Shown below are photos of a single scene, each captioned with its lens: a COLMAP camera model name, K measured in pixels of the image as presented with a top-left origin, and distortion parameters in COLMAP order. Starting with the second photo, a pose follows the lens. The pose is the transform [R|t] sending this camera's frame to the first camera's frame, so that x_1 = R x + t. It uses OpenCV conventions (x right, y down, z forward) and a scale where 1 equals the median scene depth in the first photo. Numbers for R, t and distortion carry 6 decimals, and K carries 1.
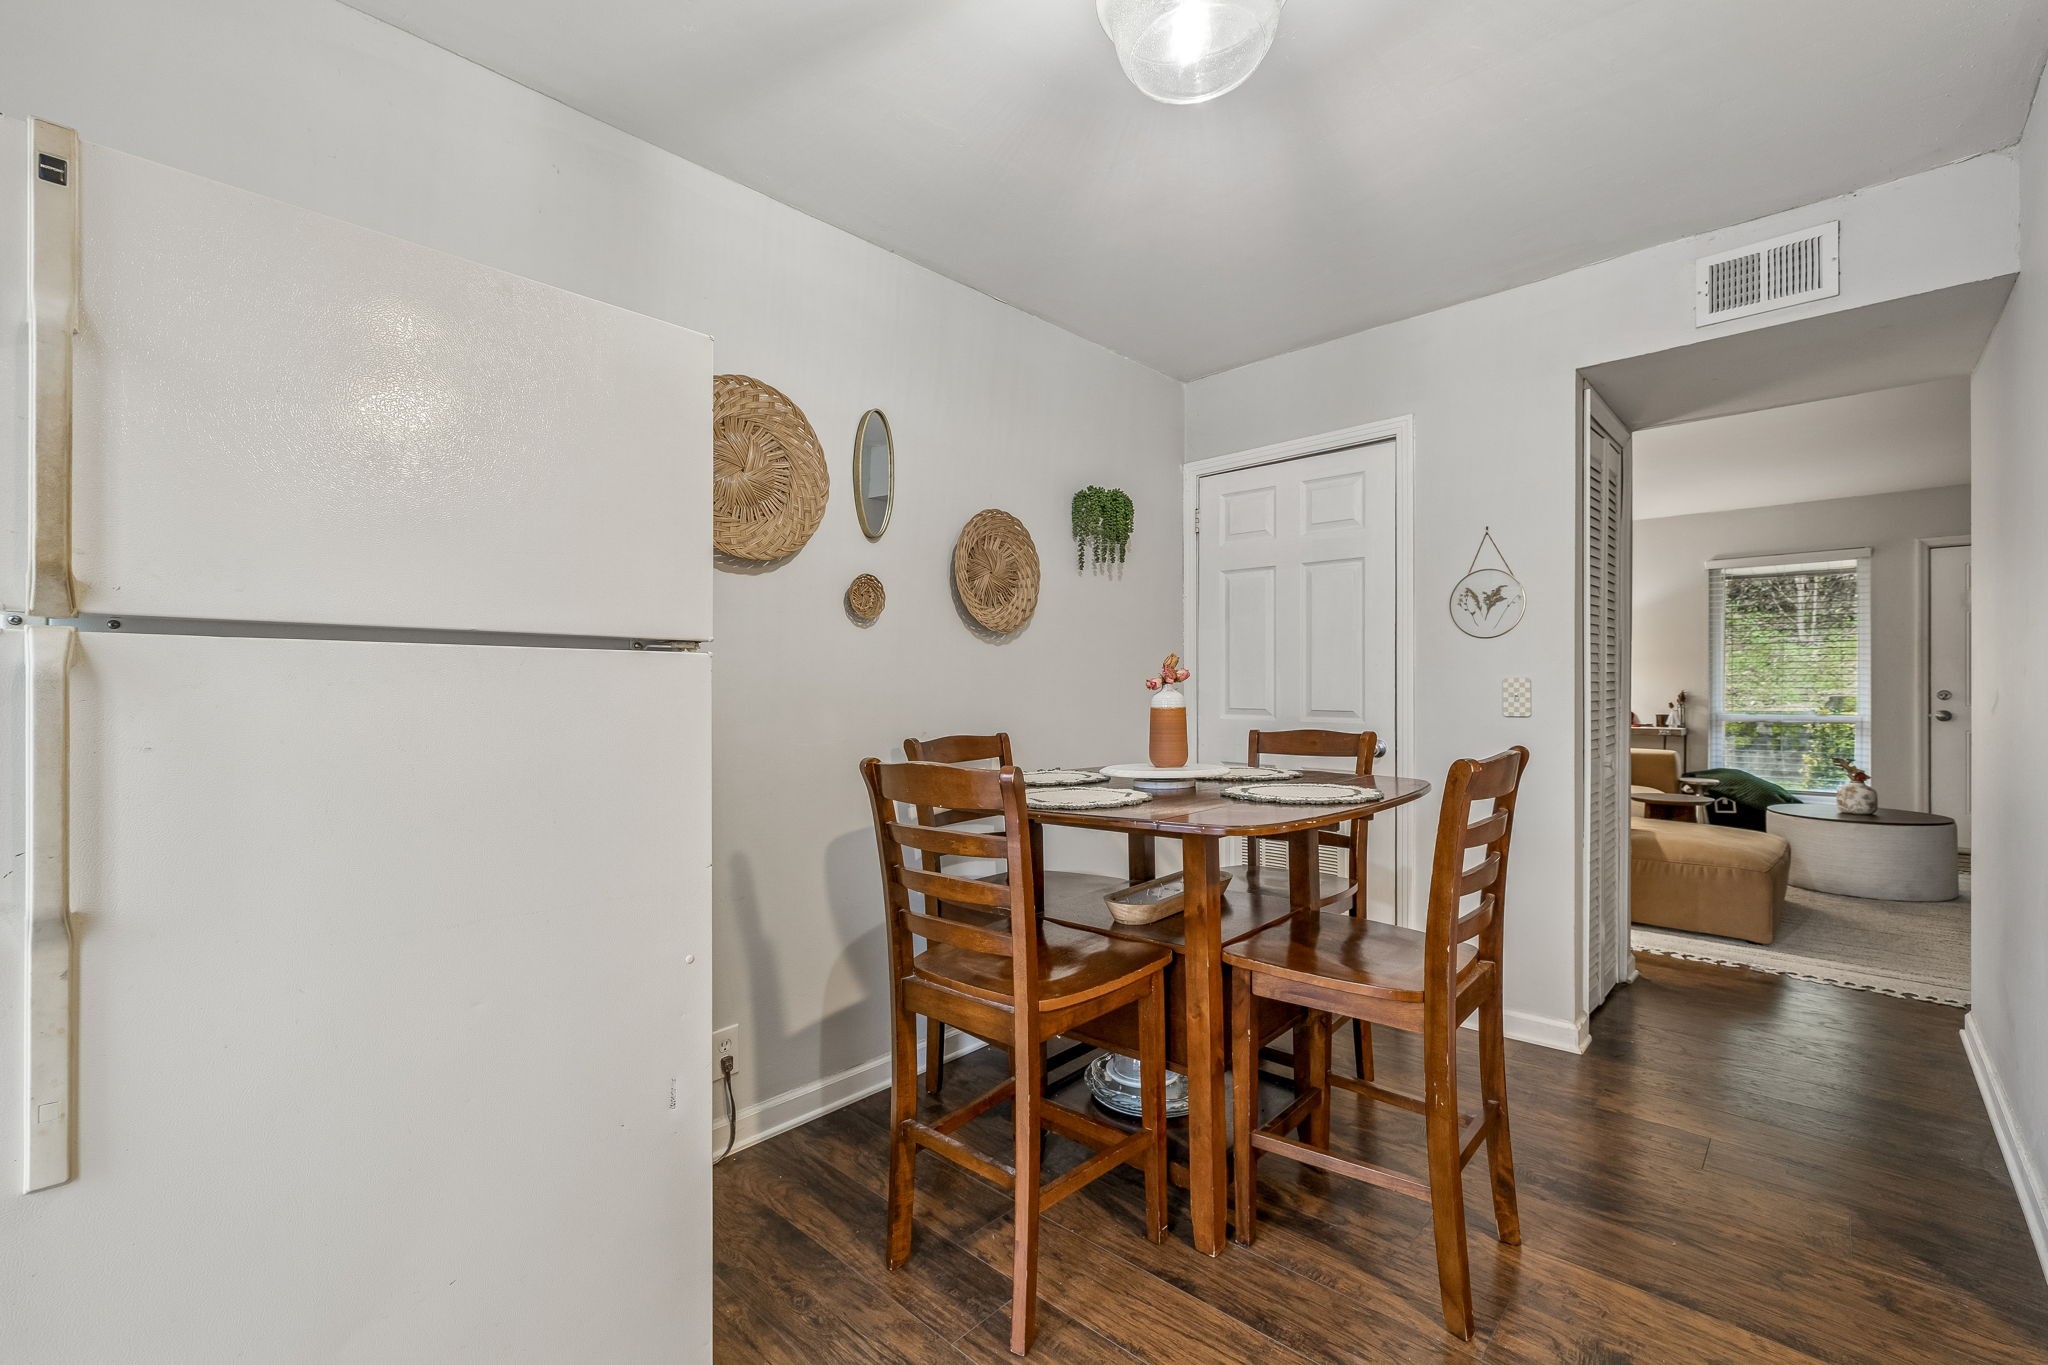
lens RADIAL K [[857.2, 0, 1022.7], [0, 857.2, 681.4], [0, 0, 1]] dist [0.000201, 0.000162]
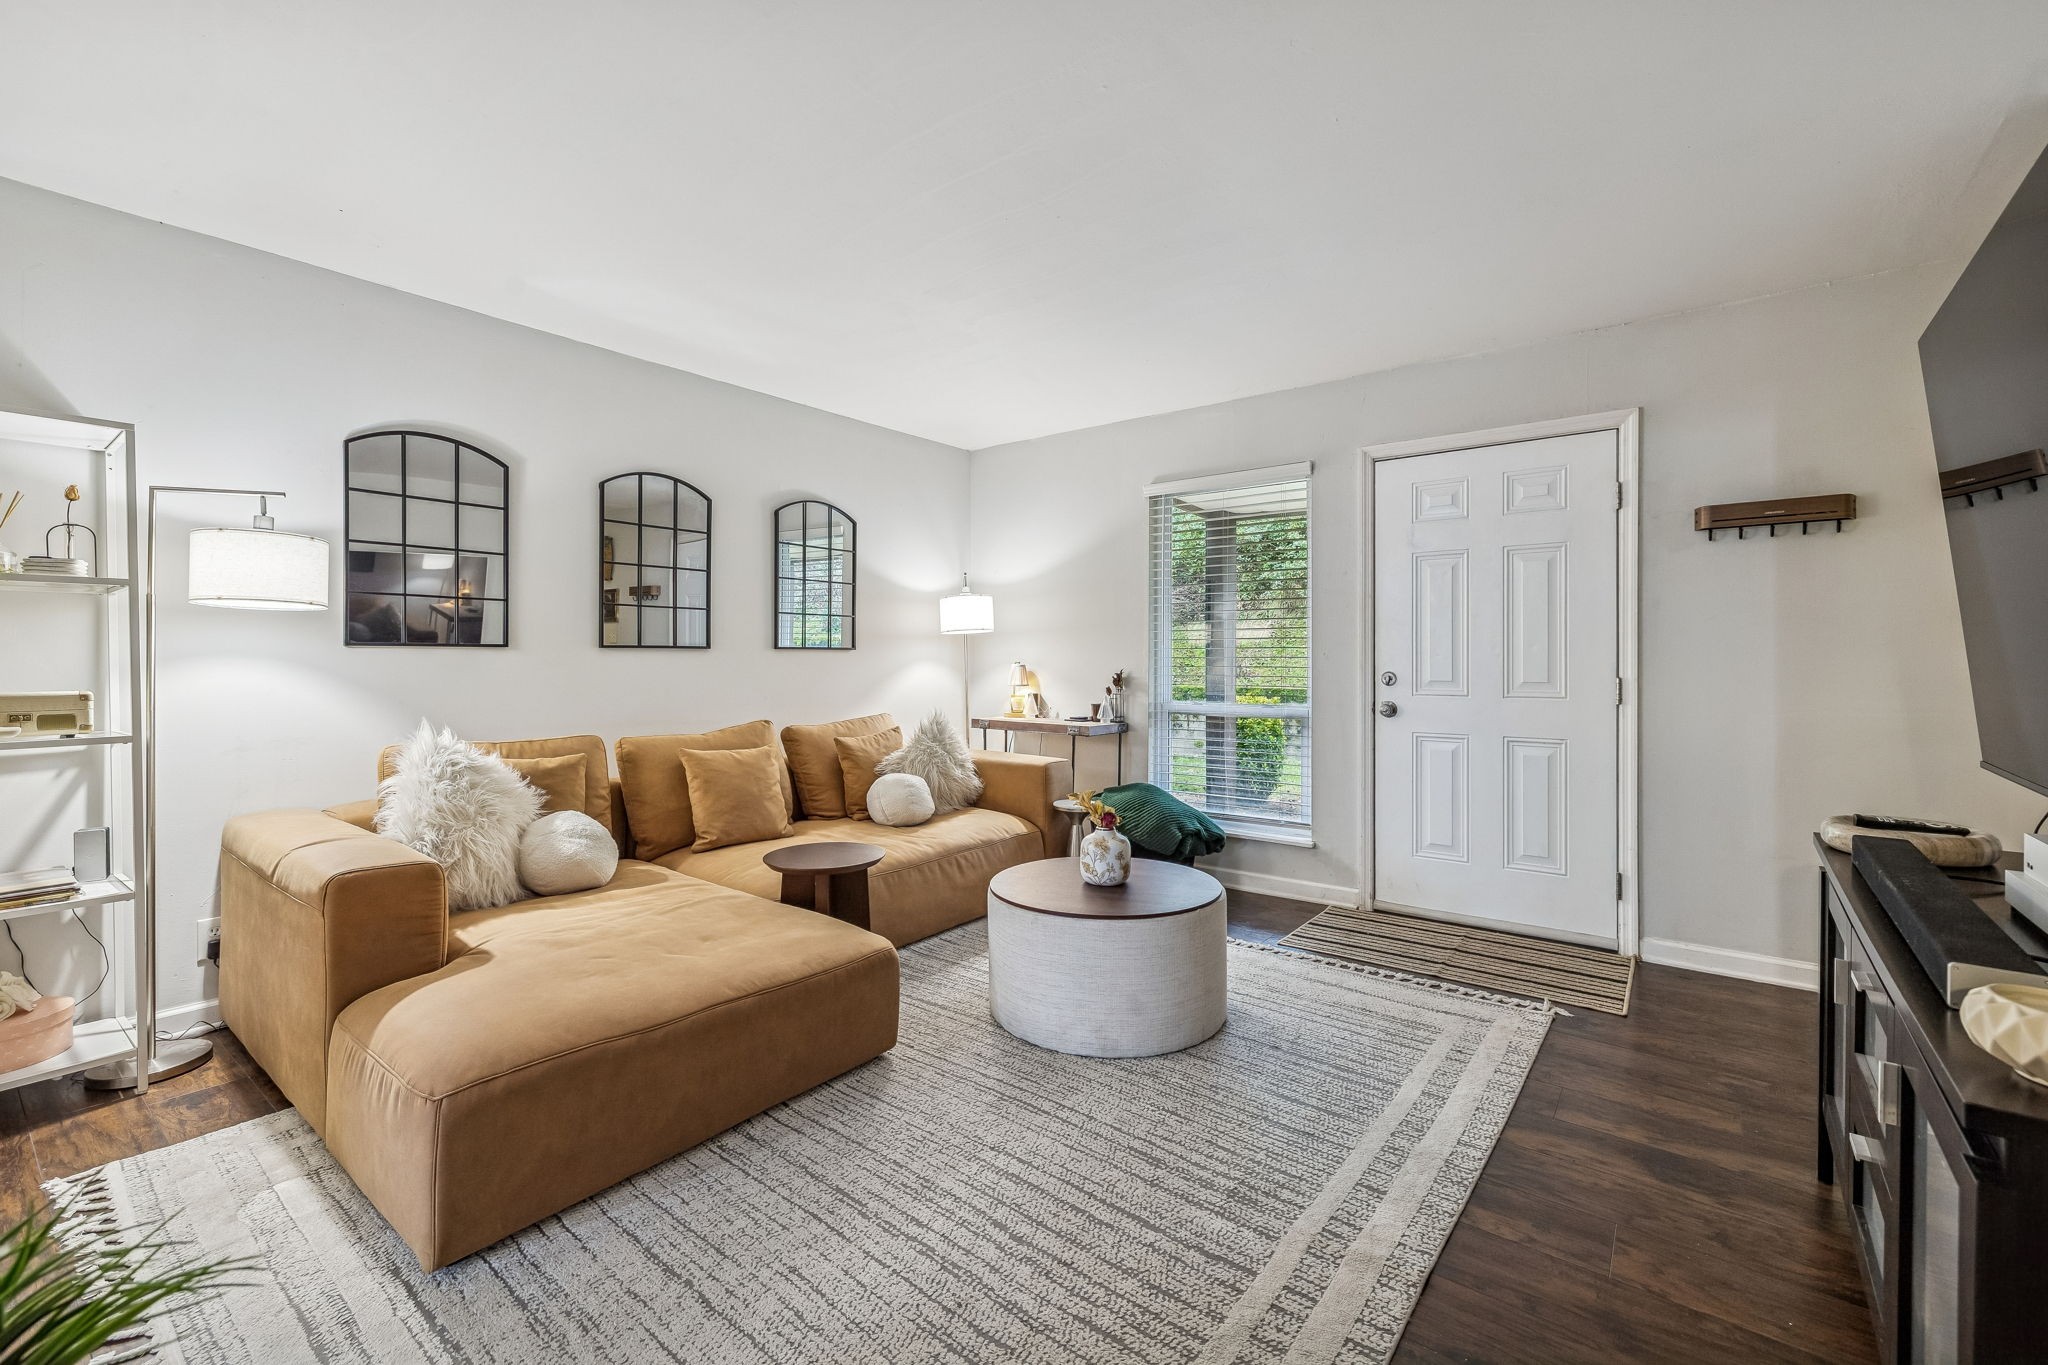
lens RADIAL K [[857.2, 0, 1025.0], [0, 857.2, 652.2], [0, 0, 1]] dist [0.000201, 0.000162]
pose [[0.995420, 0.004609, 0.095492, 1.494905], [-0.004329, 0.999986, -0.003137, -0.003875], [-0.095505, 0.002709, 0.995425, 0.731074]]
